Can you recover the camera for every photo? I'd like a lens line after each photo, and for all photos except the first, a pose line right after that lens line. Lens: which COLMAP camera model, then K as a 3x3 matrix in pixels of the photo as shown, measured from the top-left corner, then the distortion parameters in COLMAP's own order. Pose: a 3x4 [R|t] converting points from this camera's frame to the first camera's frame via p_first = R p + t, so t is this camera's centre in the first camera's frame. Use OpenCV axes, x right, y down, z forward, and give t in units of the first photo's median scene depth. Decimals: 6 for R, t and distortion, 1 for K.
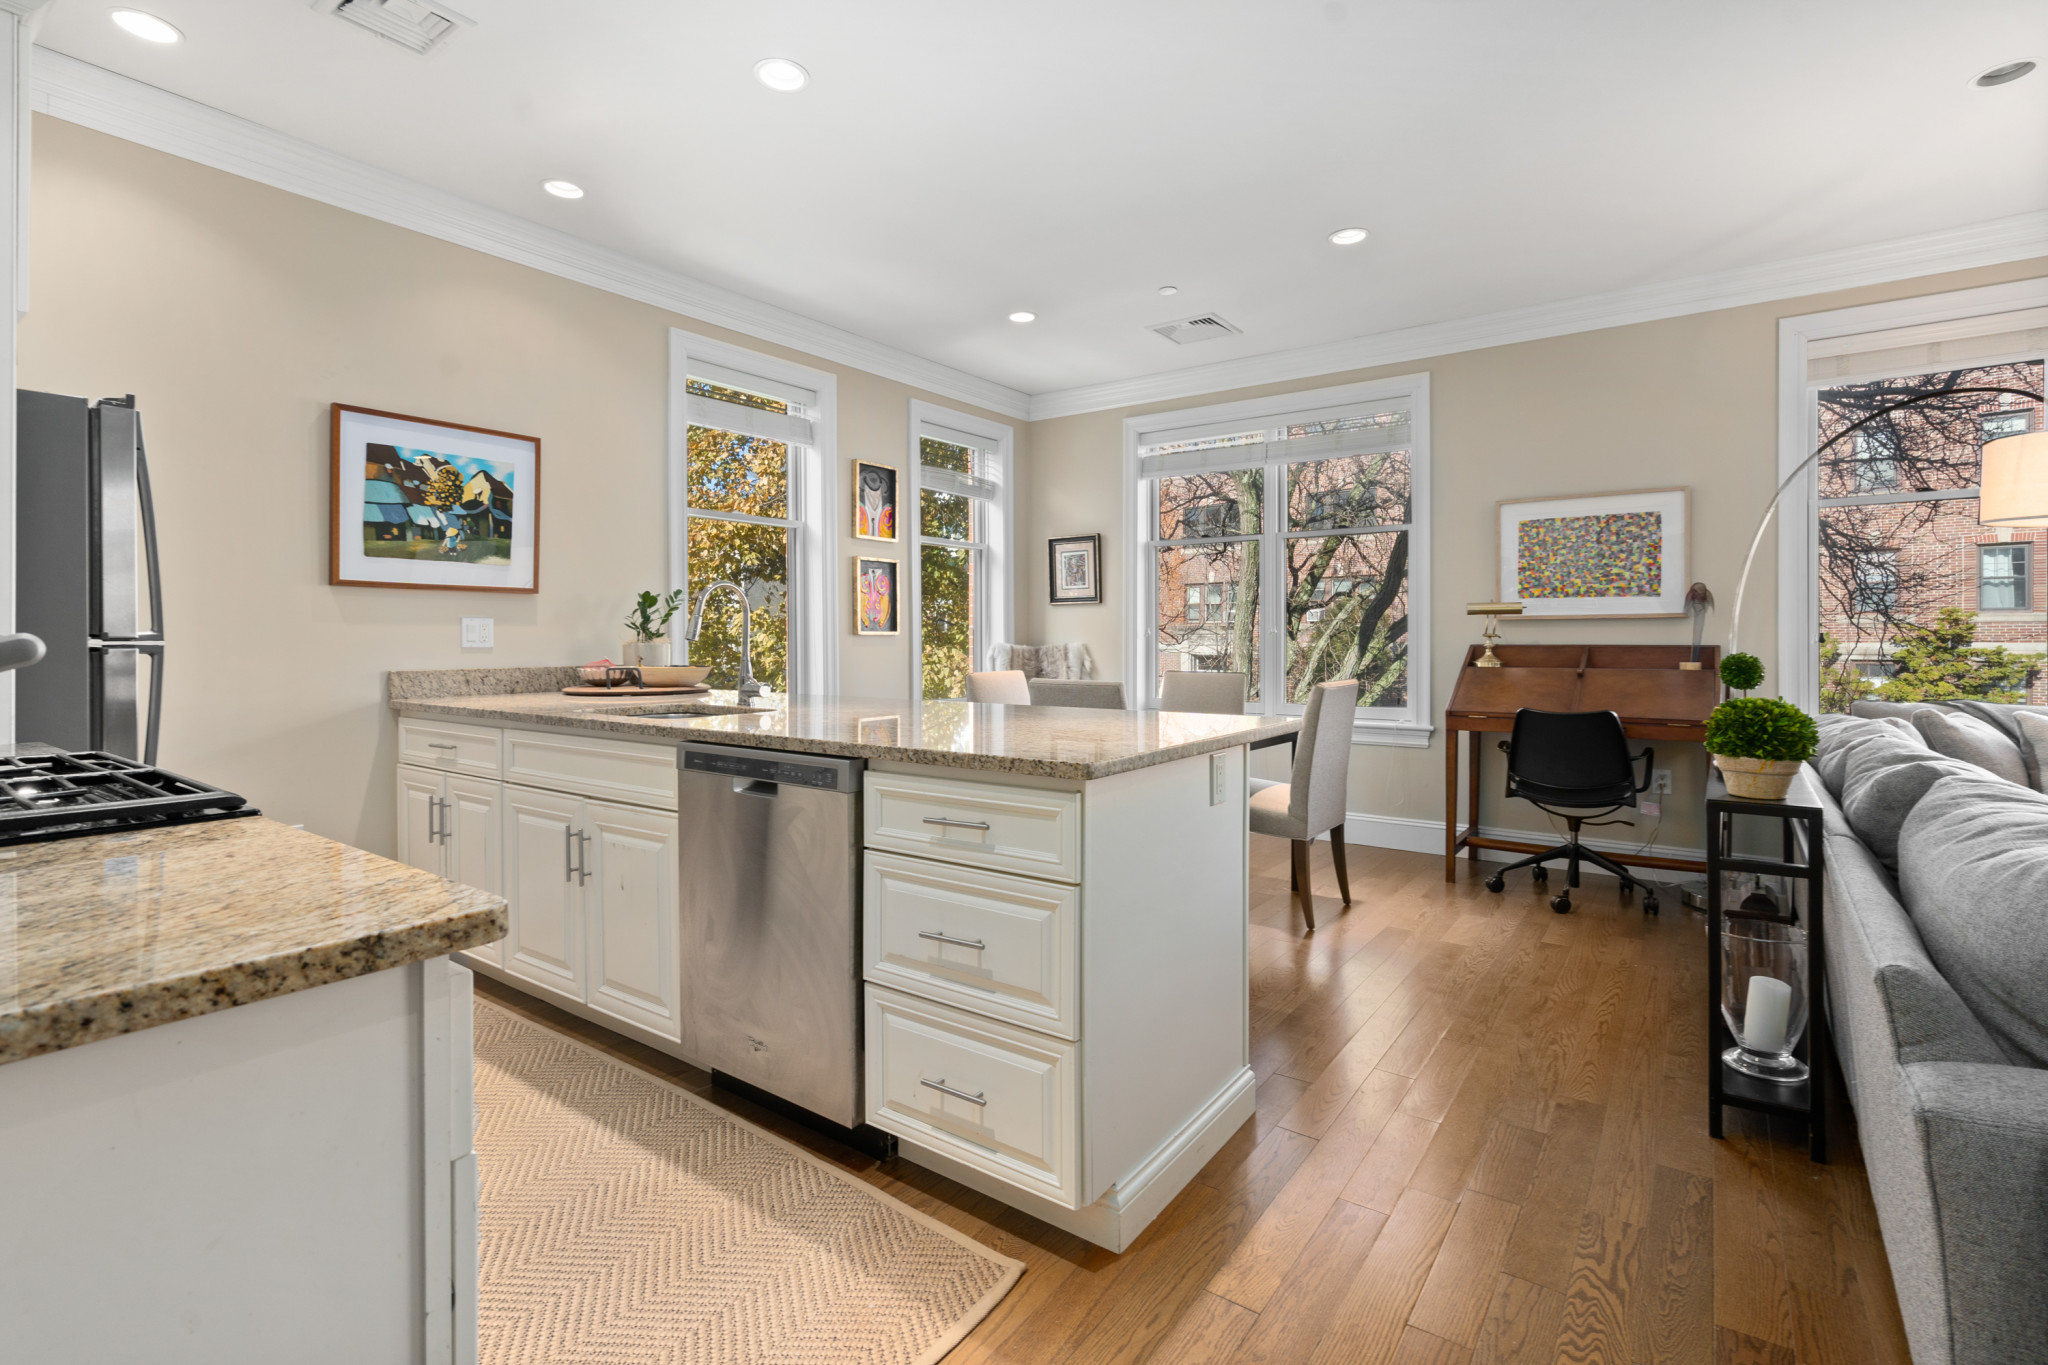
lens RADIAL K [[945.3, 0, 1020.3], [0, 945.3, 633.2], [0, 0, 1]] dist [-0.005453, 0.002652]
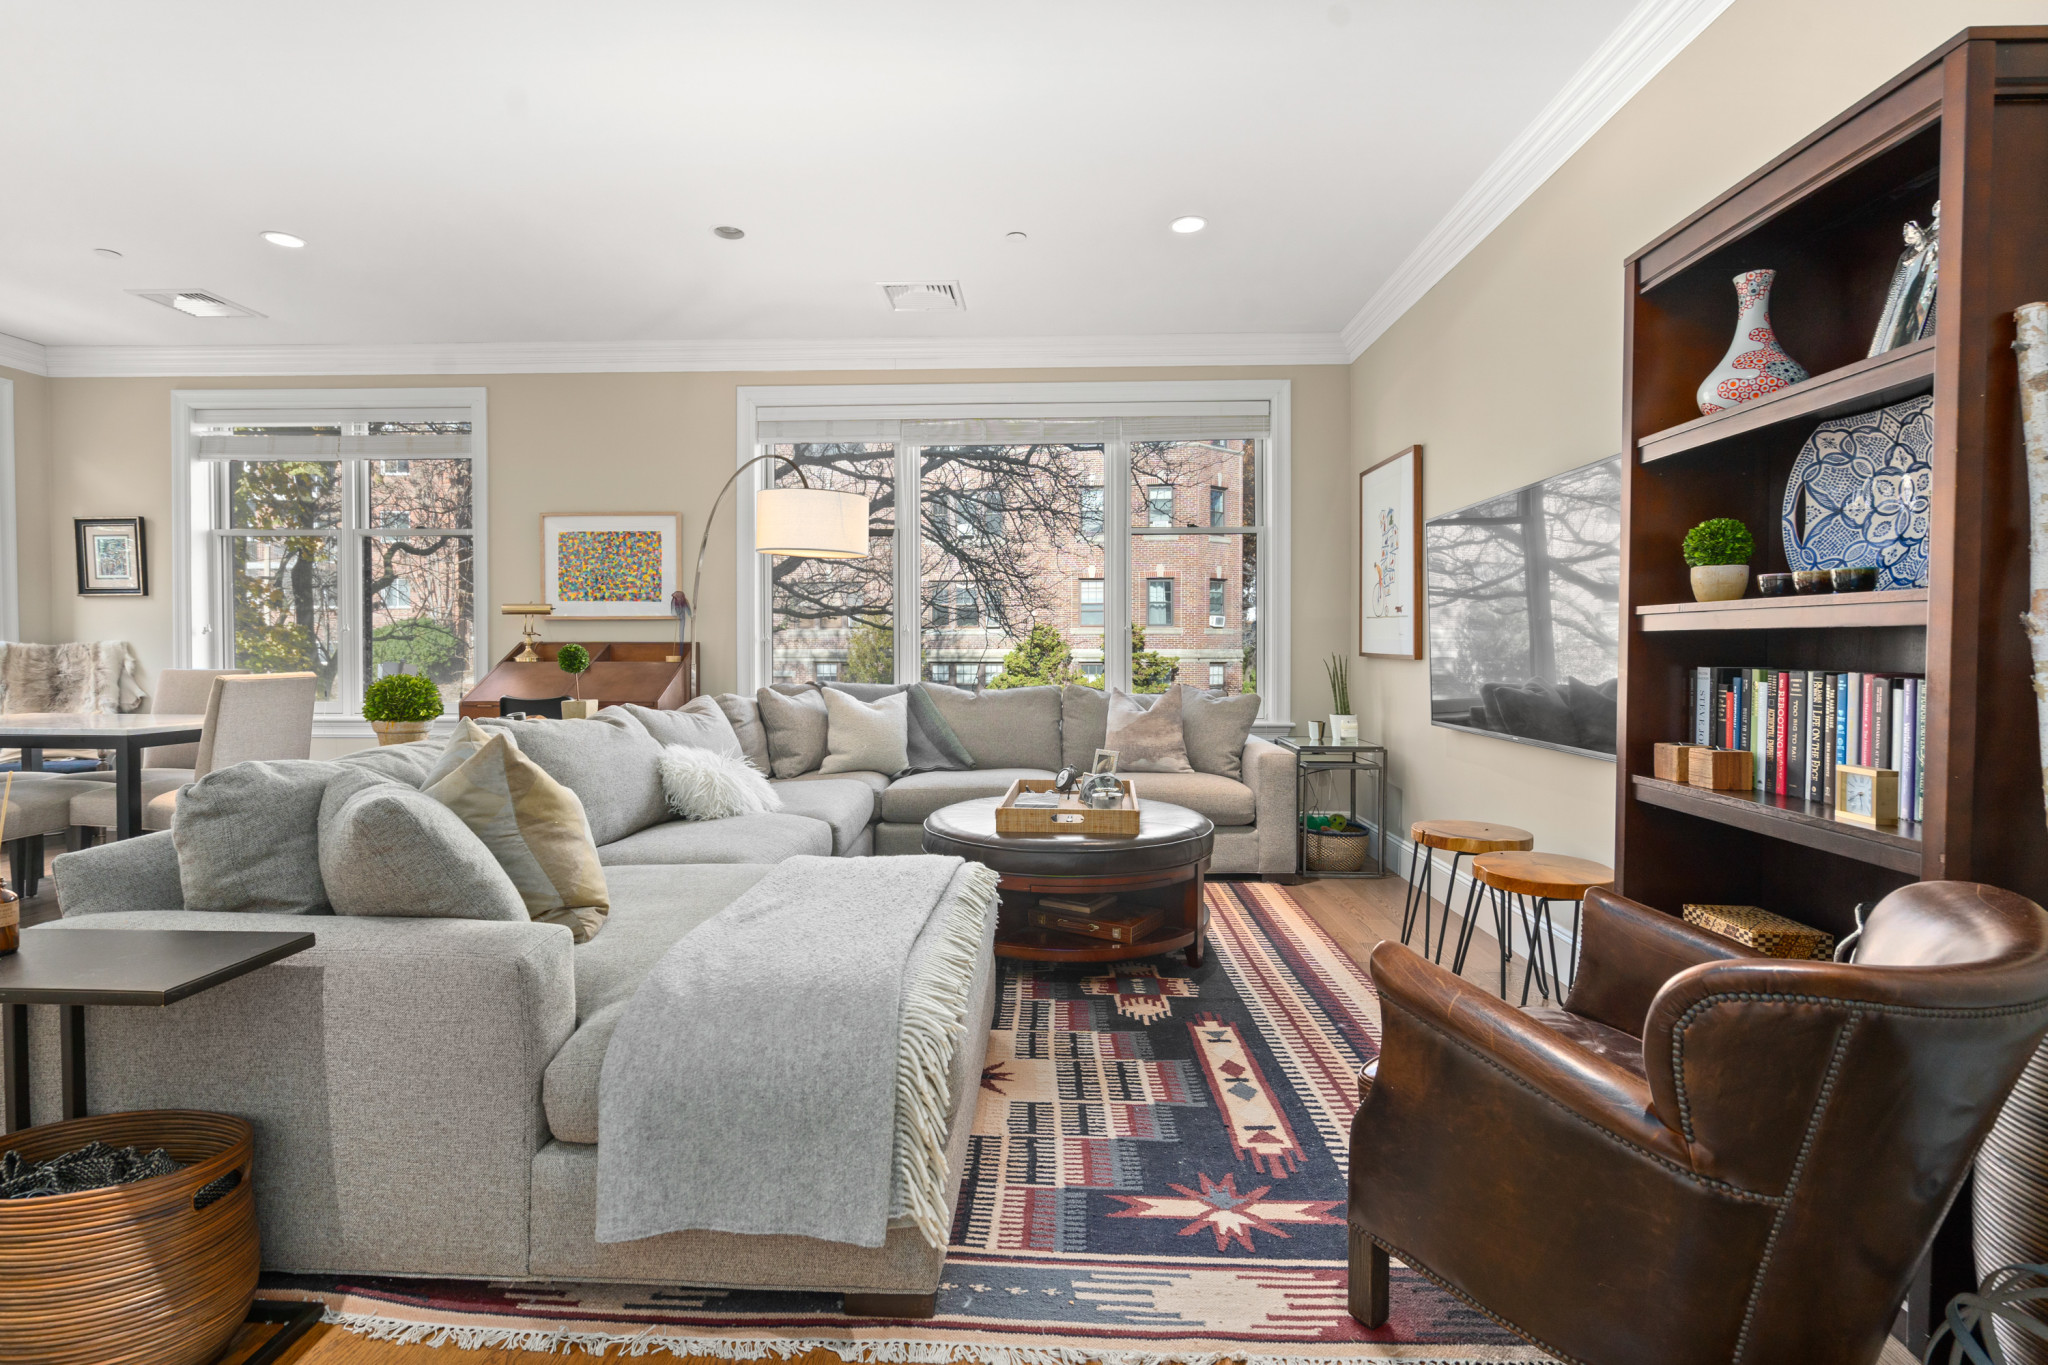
lens RADIAL K [[945.3, 0, 1008.5], [0, 945.3, 664.3], [0, 0, 1]] dist [-0.005453, 0.002652]
pose [[0.832518, -0.008311, 0.553936, 0.373098], [-0.005252, 0.999724, 0.022893, 0.010870], [-0.553974, -0.021968, 0.832244, -0.255802]]
